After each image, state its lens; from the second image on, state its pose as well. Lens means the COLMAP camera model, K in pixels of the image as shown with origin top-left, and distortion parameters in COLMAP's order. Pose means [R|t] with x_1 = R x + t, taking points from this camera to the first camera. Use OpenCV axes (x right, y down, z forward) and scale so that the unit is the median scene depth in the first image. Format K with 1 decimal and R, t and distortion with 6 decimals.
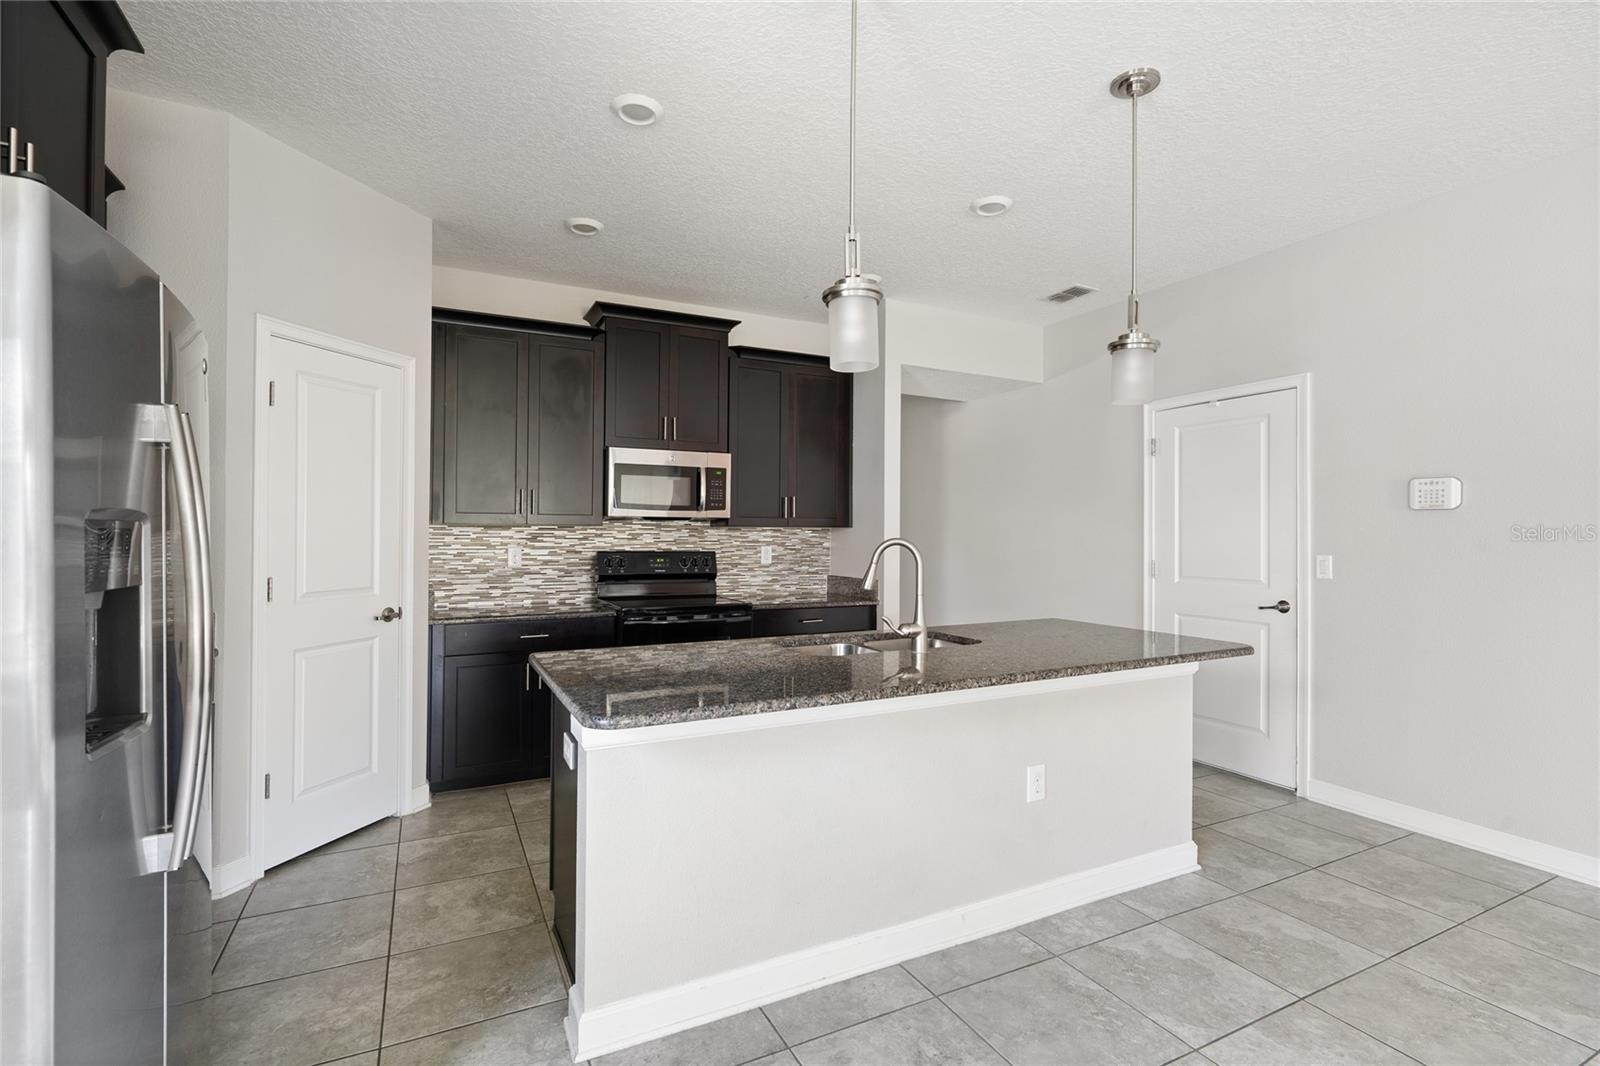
lens RADIAL K [[735.7, 0, 806.4], [0, 735.7, 530.6], [0, 0, 1]] dist [0.002355, -0.000127]
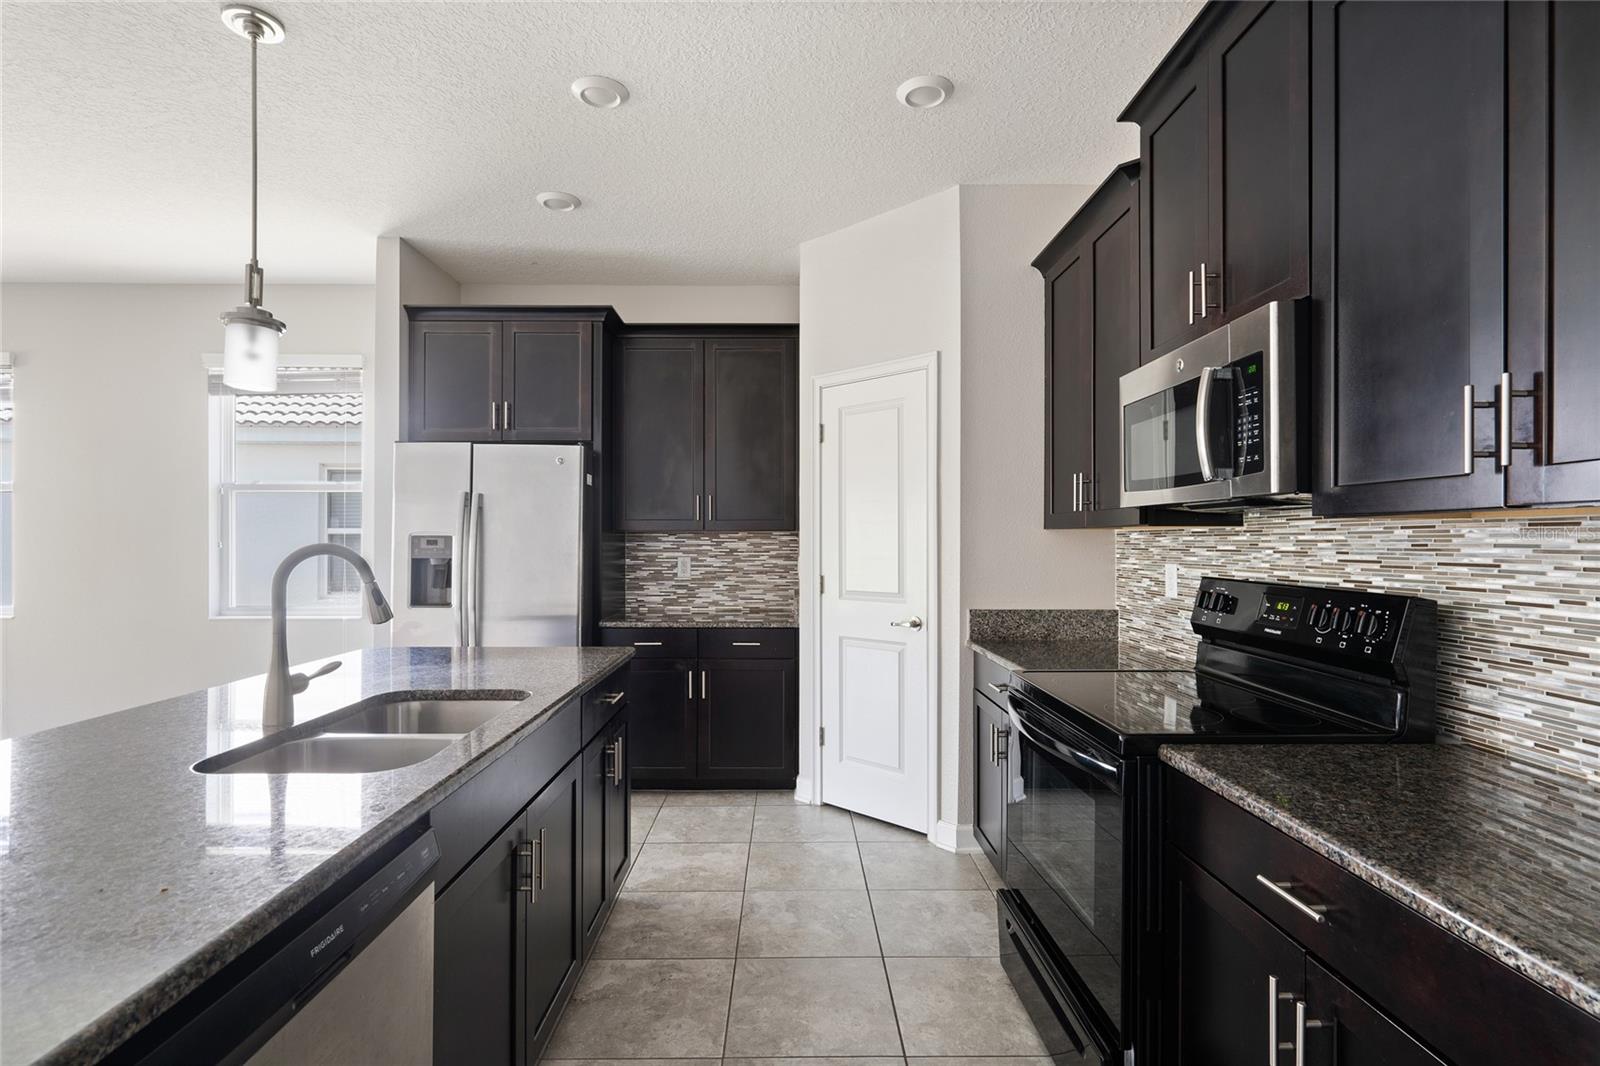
lens RADIAL K [[778.3, 0, 797.0], [0, 778.3, 537.0], [0, 0, 1]] dist [-0.001104, -0.000115]
pose [[-0.447183, -0.010816, -0.894377, 0.308851], [-0.004463, 0.999941, -0.009861, 0.007461], [0.894431, -0.000418, -0.447205, 0.954296]]
